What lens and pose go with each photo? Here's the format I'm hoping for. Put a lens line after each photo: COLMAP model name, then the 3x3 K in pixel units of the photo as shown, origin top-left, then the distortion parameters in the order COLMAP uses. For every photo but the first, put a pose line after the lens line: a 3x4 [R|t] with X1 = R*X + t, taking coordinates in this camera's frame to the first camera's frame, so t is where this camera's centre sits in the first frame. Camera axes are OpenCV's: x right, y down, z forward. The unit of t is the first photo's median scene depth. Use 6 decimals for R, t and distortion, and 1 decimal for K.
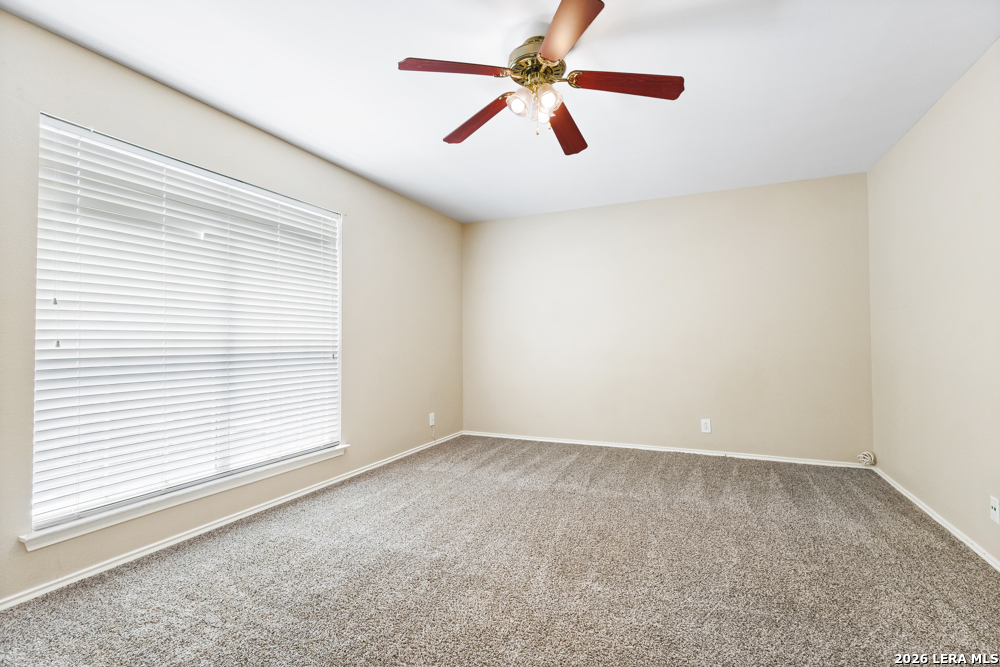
lens RADIAL K [[463.3, 0, 499.4], [0, 463.3, 334.6], [0, 0, 1]] dist [0.001734, 0.000832]
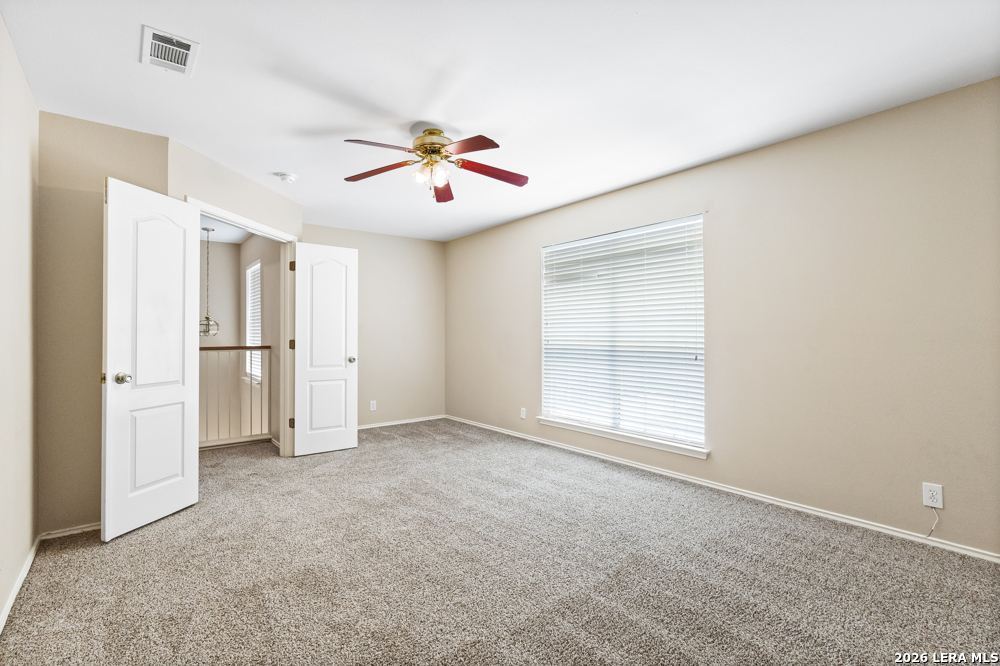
lens RADIAL K [[463.3, 0, 499.4], [0, 463.3, 334.1], [0, 0, 1]] dist [0.001734, 0.000832]
pose [[-0.451462, 0.000116, -0.892290, 0.833849], [0.011799, 0.999913, -0.005840, -0.004553], [0.892212, -0.013165, -0.451424, 1.215510]]
